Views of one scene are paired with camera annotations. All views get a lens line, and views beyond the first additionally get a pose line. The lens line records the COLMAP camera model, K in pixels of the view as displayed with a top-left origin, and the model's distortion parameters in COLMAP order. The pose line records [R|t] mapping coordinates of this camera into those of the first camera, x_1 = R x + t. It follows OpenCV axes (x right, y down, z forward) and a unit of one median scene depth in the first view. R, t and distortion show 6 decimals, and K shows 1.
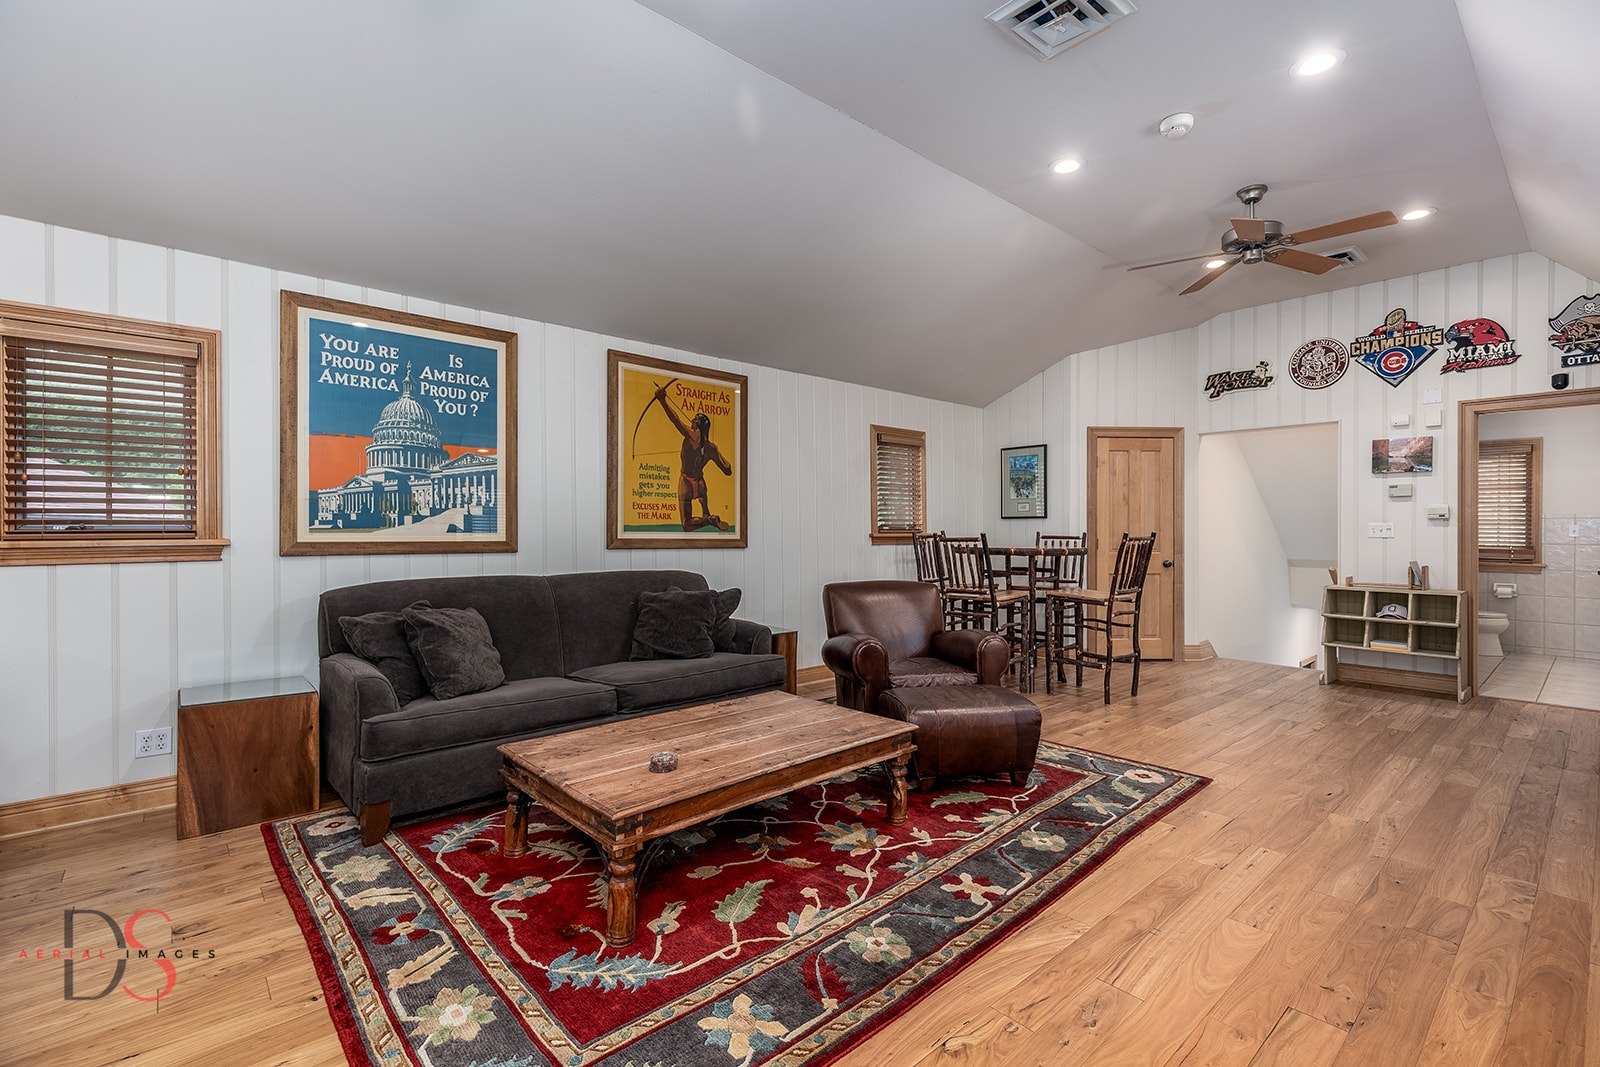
lens RADIAL K [[720.2, 0, 813.2], [0, 720.2, 534.5], [0, 0, 1]] dist [0.010585, -0.001855]
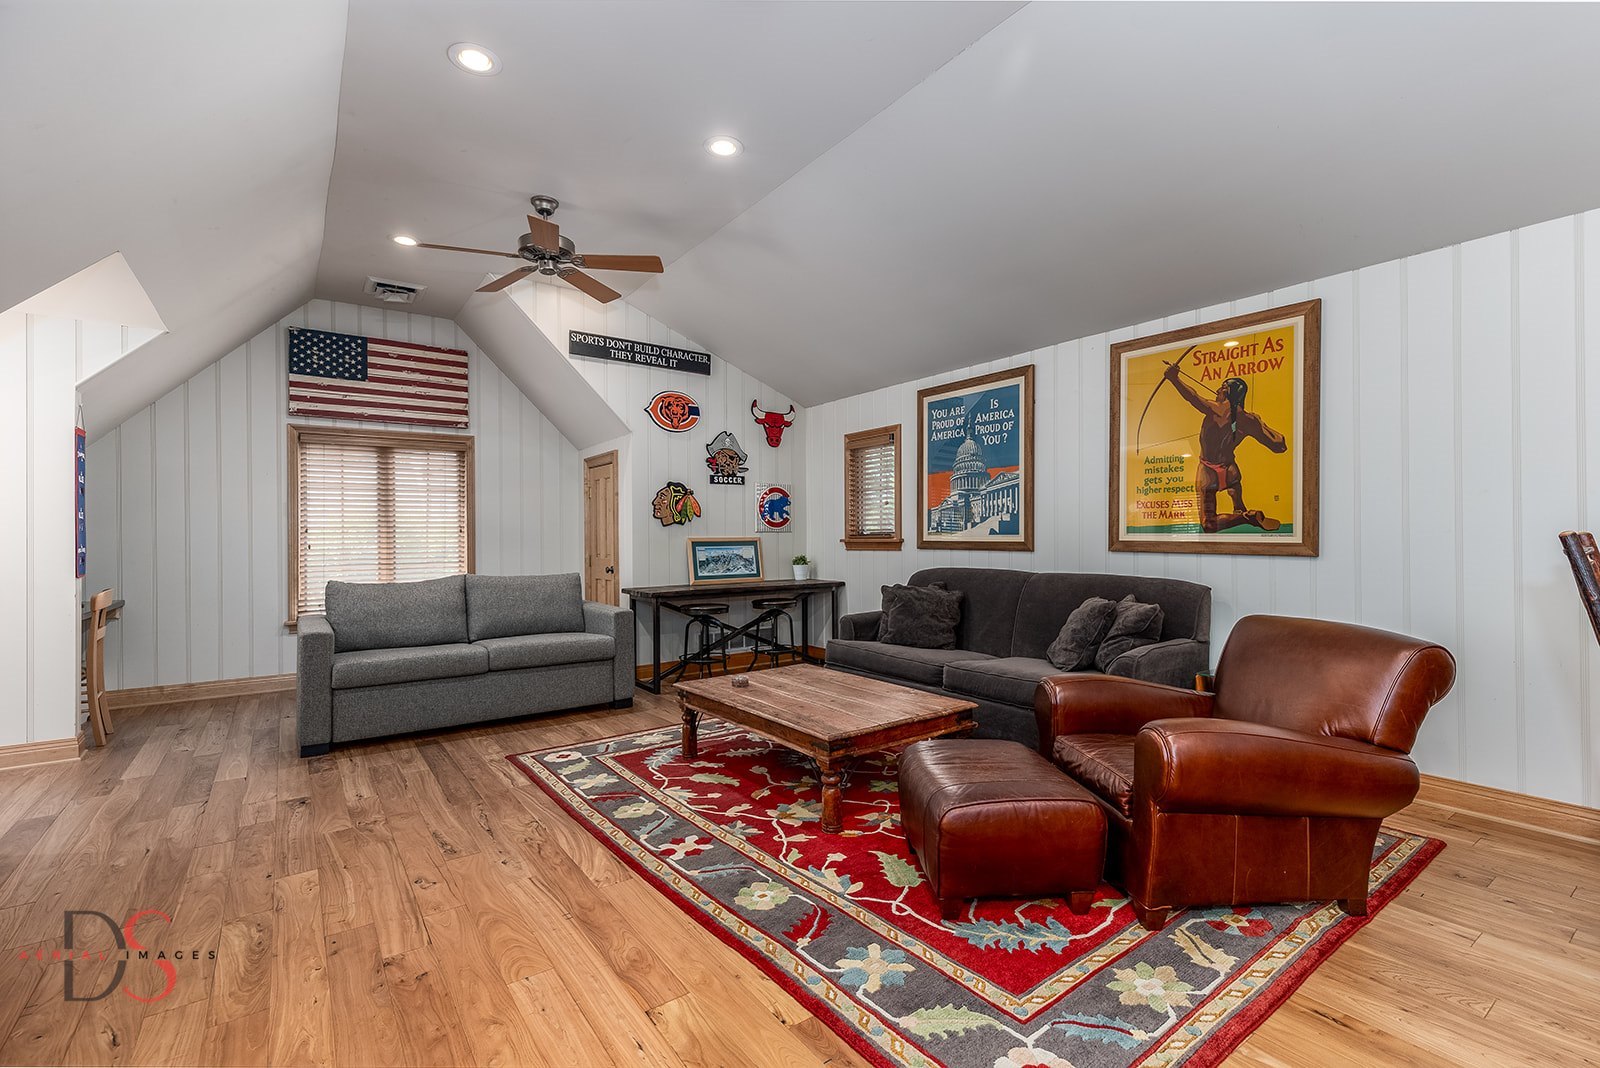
lens RADIAL K [[720.2, 0, 832.4], [0, 720.2, 538.7], [0, 0, 1]] dist [0.010585, -0.001855]
pose [[-0.087583, 0.006786, -0.996134, 1.214154], [0.002842, 0.999974, 0.006562, -0.007242], [0.996153, -0.002257, -0.087600, 1.207217]]
